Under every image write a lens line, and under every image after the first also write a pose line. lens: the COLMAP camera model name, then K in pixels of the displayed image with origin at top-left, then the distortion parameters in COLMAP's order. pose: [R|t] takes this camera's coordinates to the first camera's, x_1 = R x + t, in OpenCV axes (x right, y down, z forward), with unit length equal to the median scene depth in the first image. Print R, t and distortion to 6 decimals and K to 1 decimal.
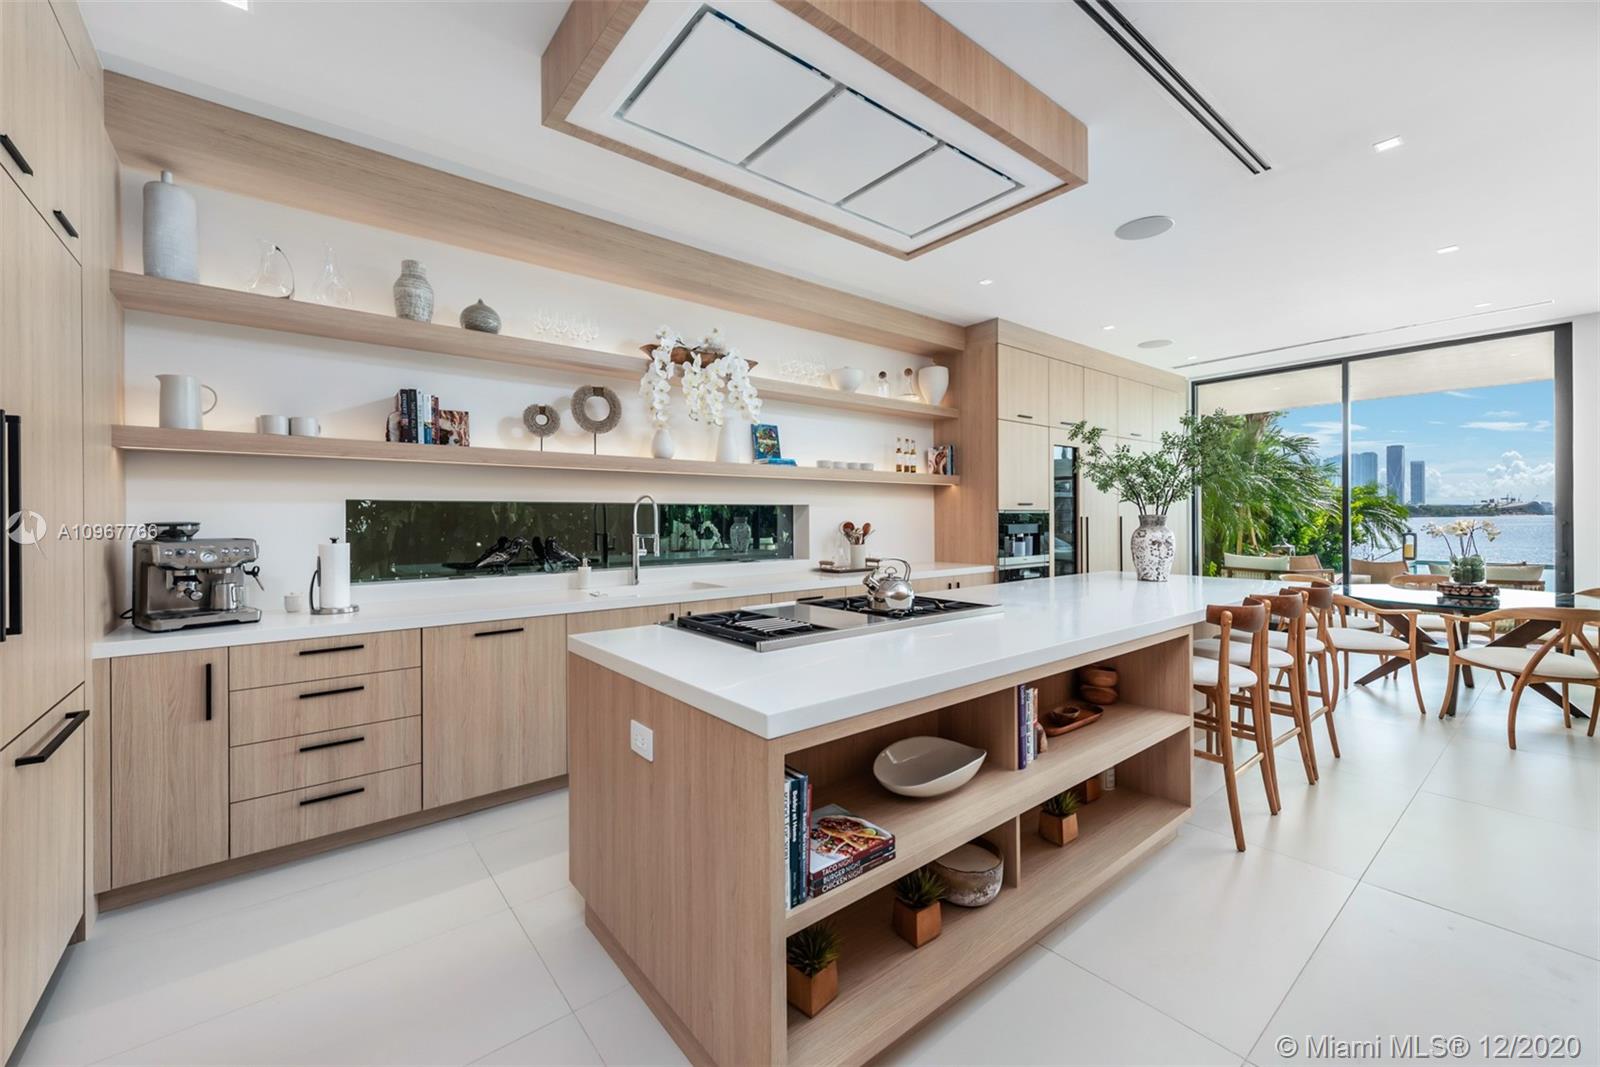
lens RADIAL K [[639.8, 0, 803.4], [0, 639.8, 515.9], [0, 0, 1]] dist [0.014649, -0.005122]
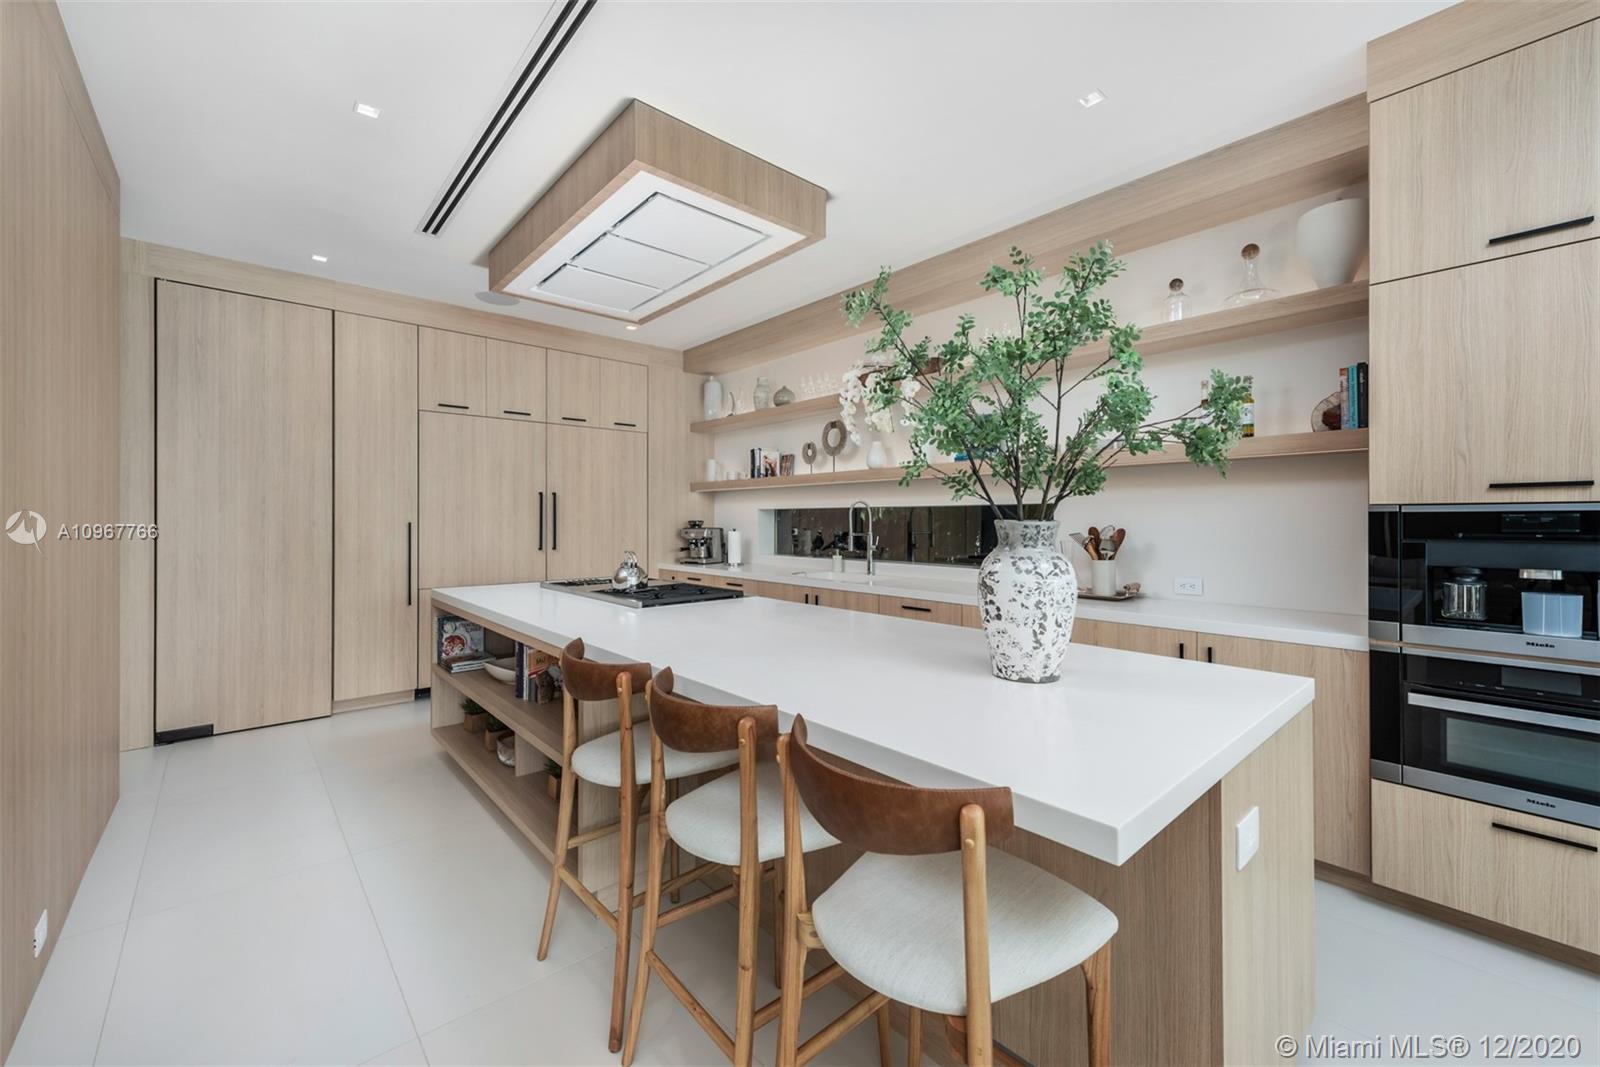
lens RADIAL K [[639.8, 0, 803.4], [0, 639.8, 515.9], [0, 0, 1]] dist [0.014649, -0.005122]
pose [[0.044866, -0.000413, -0.998993, 0.945273], [0.004403, 0.999990, -0.000216, -0.004570], [0.998983, -0.004388, 0.044867, 0.825109]]
